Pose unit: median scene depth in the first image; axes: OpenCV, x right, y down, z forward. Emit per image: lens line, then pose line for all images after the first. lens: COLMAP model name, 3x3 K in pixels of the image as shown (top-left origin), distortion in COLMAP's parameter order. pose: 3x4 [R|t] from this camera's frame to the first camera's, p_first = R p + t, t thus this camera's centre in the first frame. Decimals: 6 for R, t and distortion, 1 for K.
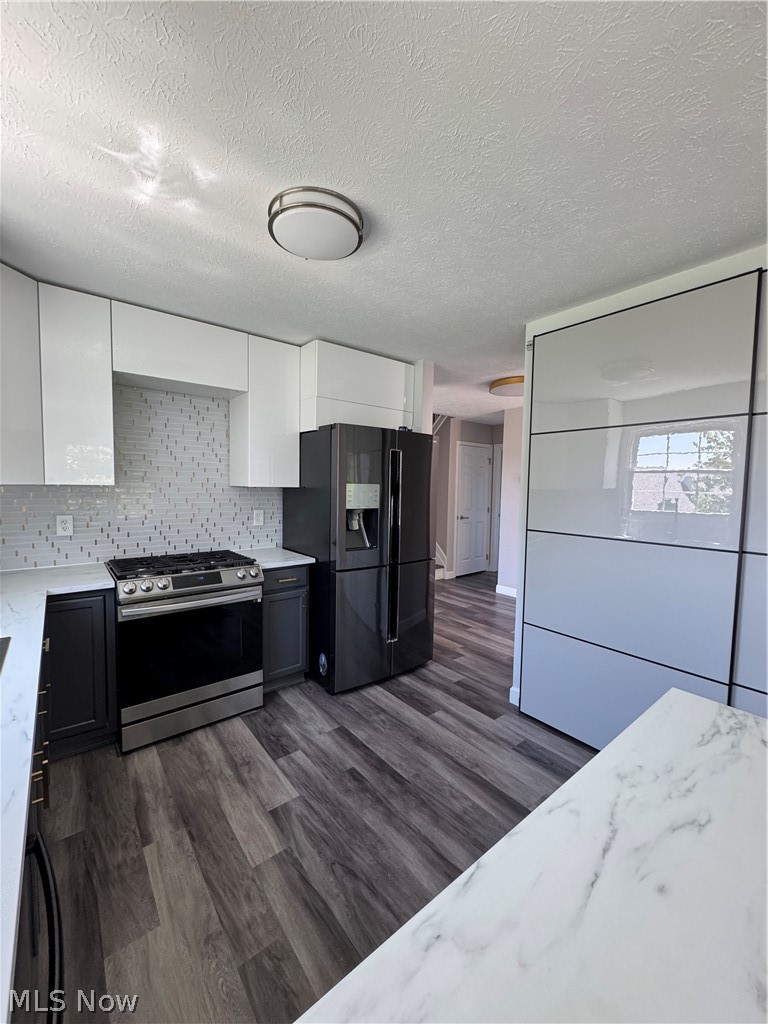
lens RADIAL K [[408.0, 0, 384.0], [0, 408.0, 512.0], [0, 0, 1]] dist [0.000791, 0.000589]
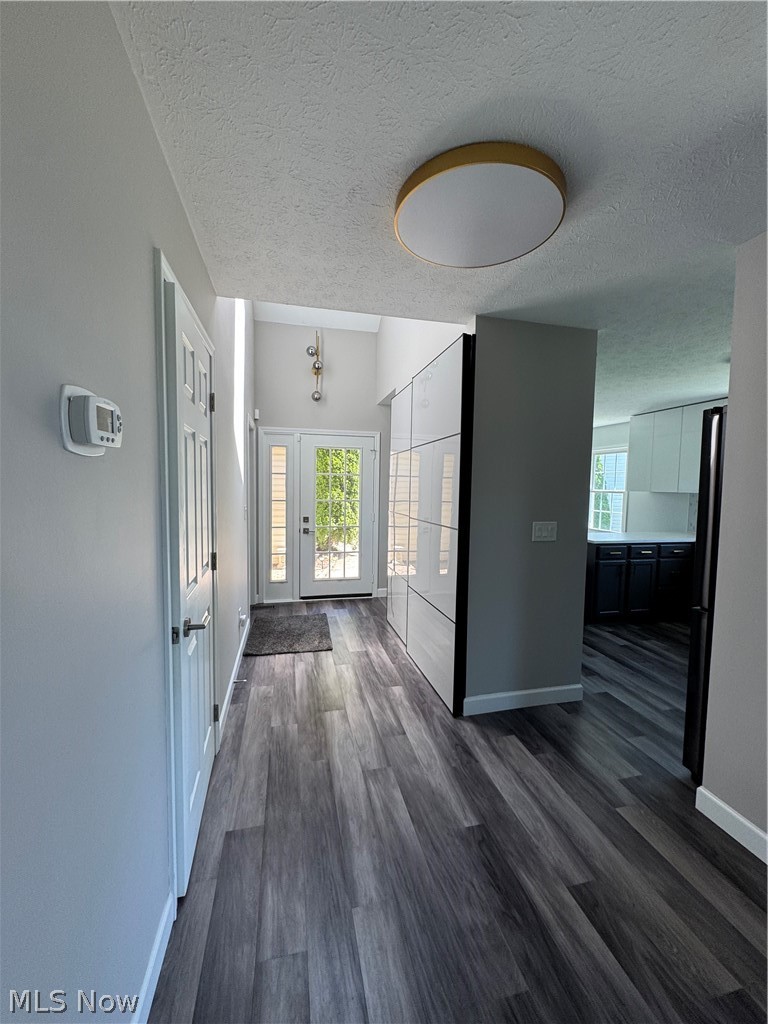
lens RADIAL K [[408.0, 0, 384.0], [0, 408.0, 512.0], [0, 0, 1]] dist [0.000791, 0.000589]
pose [[-0.904810, -0.059184, 0.421682, 0.571466], [-0.002649, 0.991057, 0.133412, -0.217255], [-0.425807, 0.119595, -0.896875, 3.342480]]
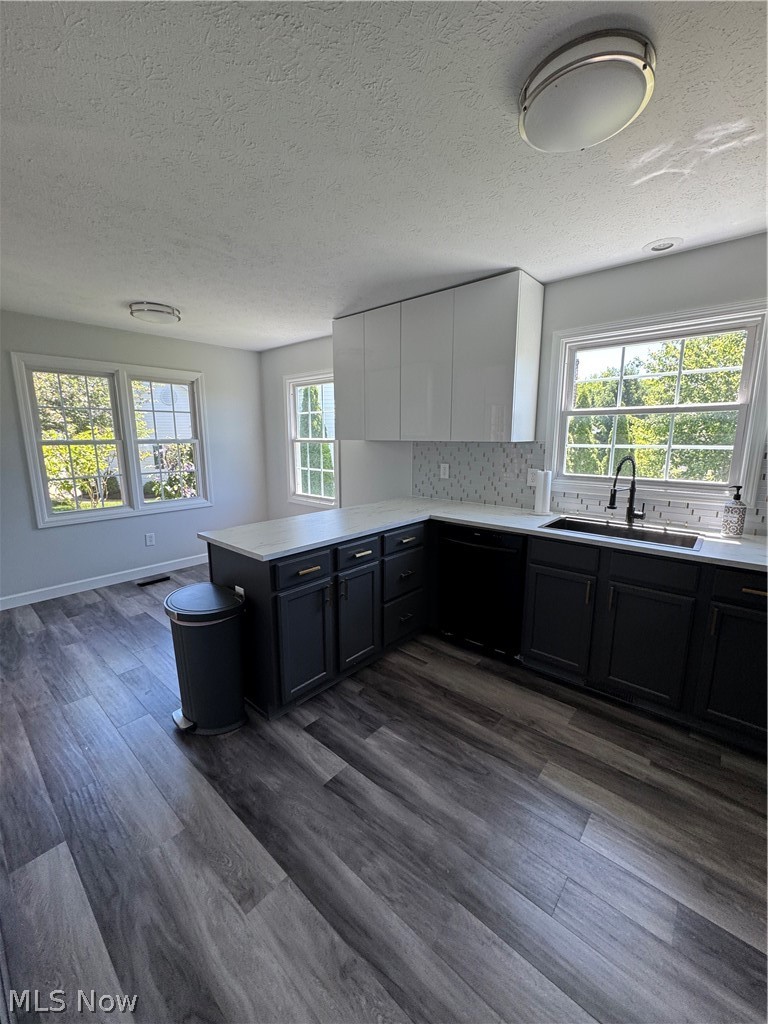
lens RADIAL K [[406.4, 0, 384.0], [0, 406.4, 512.0], [0, 0, 1]] dist [0.001506, 0.000132]
pose [[-0.984362, 0.014681, -0.175546, 0.324354], [-0.028944, 0.969499, 0.243380, -0.109641], [0.173764, 0.244655, -0.953913, 1.704588]]
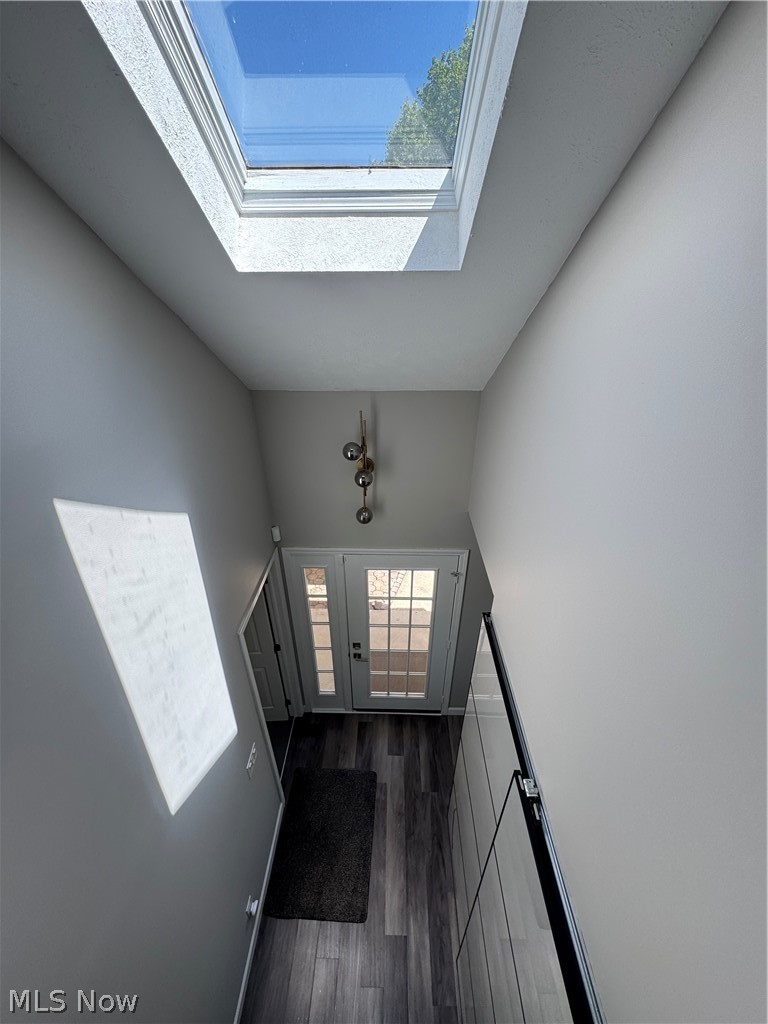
lens RADIAL K [[408.0, 0, 384.0], [0, 408.0, 512.0], [0, 0, 1]] dist [0.000791, 0.000589]
pose [[-0.769160, -0.343588, 0.538832, 1.268421], [0.029143, 0.823433, 0.566665, -1.628894], [-0.638391, 0.451559, -0.623339, 1.892110]]
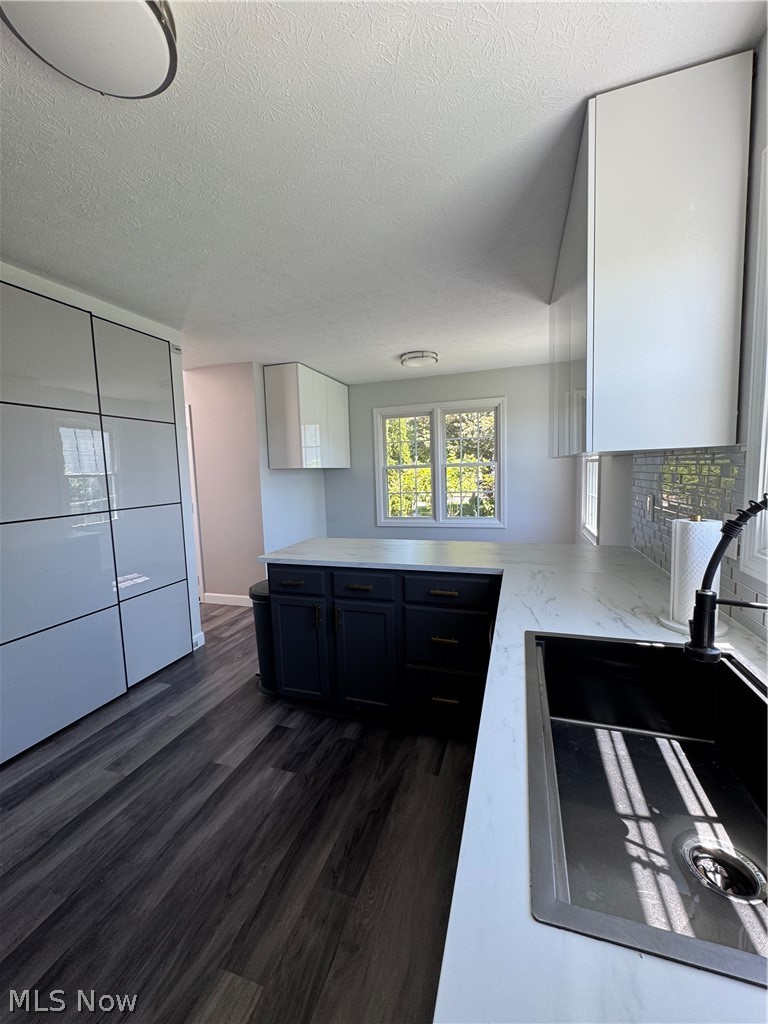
lens RADIAL K [[408.0, 0, 384.0], [0, 408.0, 512.0], [0, 0, 1]] dist [0.000791, 0.000589]
pose [[-0.541913, -0.086089, 0.836013, -0.872843], [0.081382, 0.984690, 0.154152, -0.040216], [-0.836485, 0.151574, -0.526610, 0.971796]]
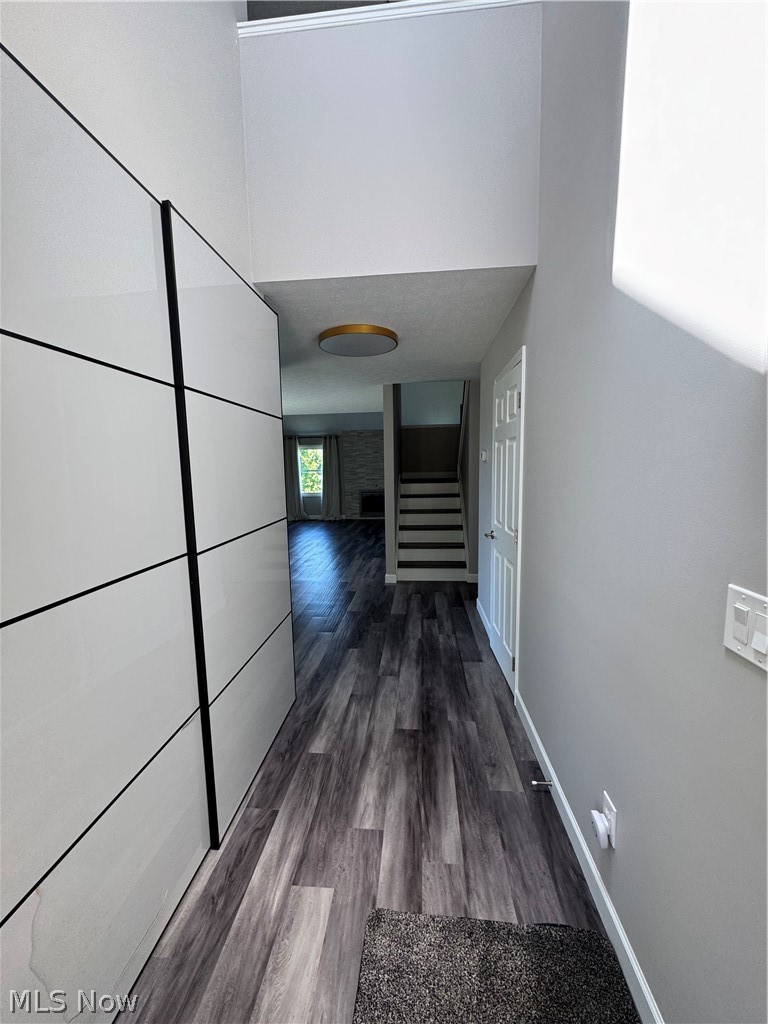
lens RADIAL K [[408.0, 0, 384.0], [0, 408.0, 512.0], [0, 0, 1]] dist [0.000791, 0.000589]
pose [[0.723922, 0.043966, -0.688480, 2.201320], [-0.013391, 0.998675, 0.049694, -0.055265], [0.689752, -0.026755, 0.723551, 1.102547]]
